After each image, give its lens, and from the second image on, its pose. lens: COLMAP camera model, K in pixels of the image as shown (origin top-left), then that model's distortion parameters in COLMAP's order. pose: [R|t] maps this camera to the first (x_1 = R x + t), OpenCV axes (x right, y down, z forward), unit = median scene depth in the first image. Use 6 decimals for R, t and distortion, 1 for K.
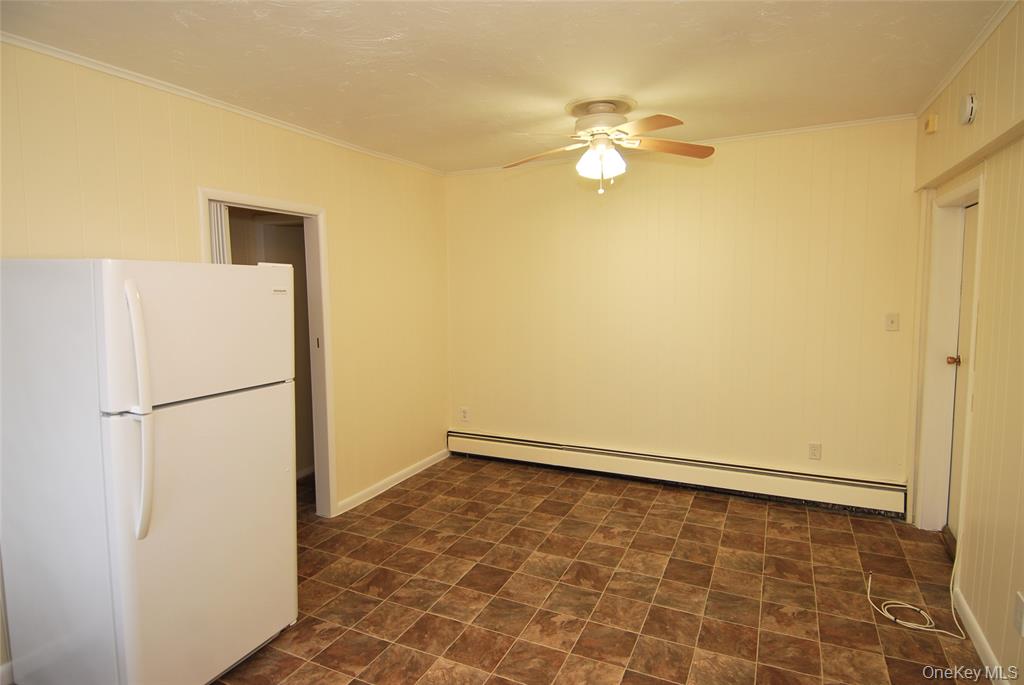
lens RADIAL K [[538.8, 0, 526.3], [0, 538.8, 333.8], [0, 0, 1]] dist [0.003127, -0.022964]
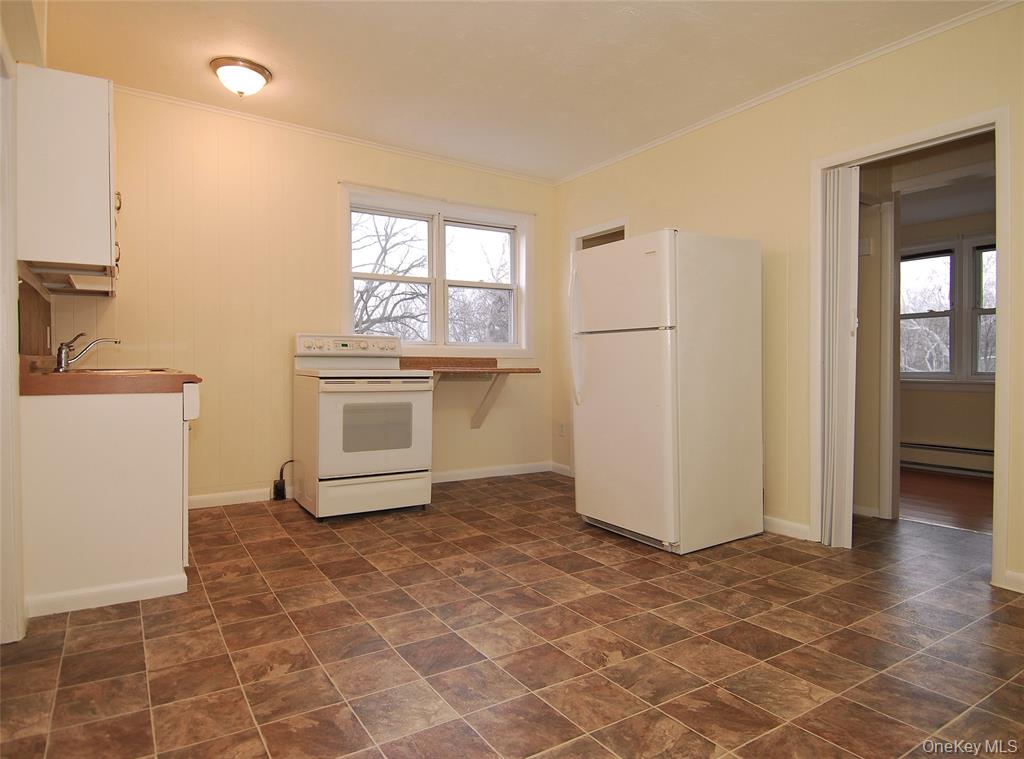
lens RADIAL K [[599.1, 0, 500.8], [0, 599.1, 378.8], [0, 0, 1]] dist [-0.002755, -0.001330]
pose [[-0.547553, 0.020885, -0.836510, 0.570913], [-0.066003, 0.995496, 0.068058, 0.089341], [0.834164, 0.092477, -0.543709, 0.913057]]
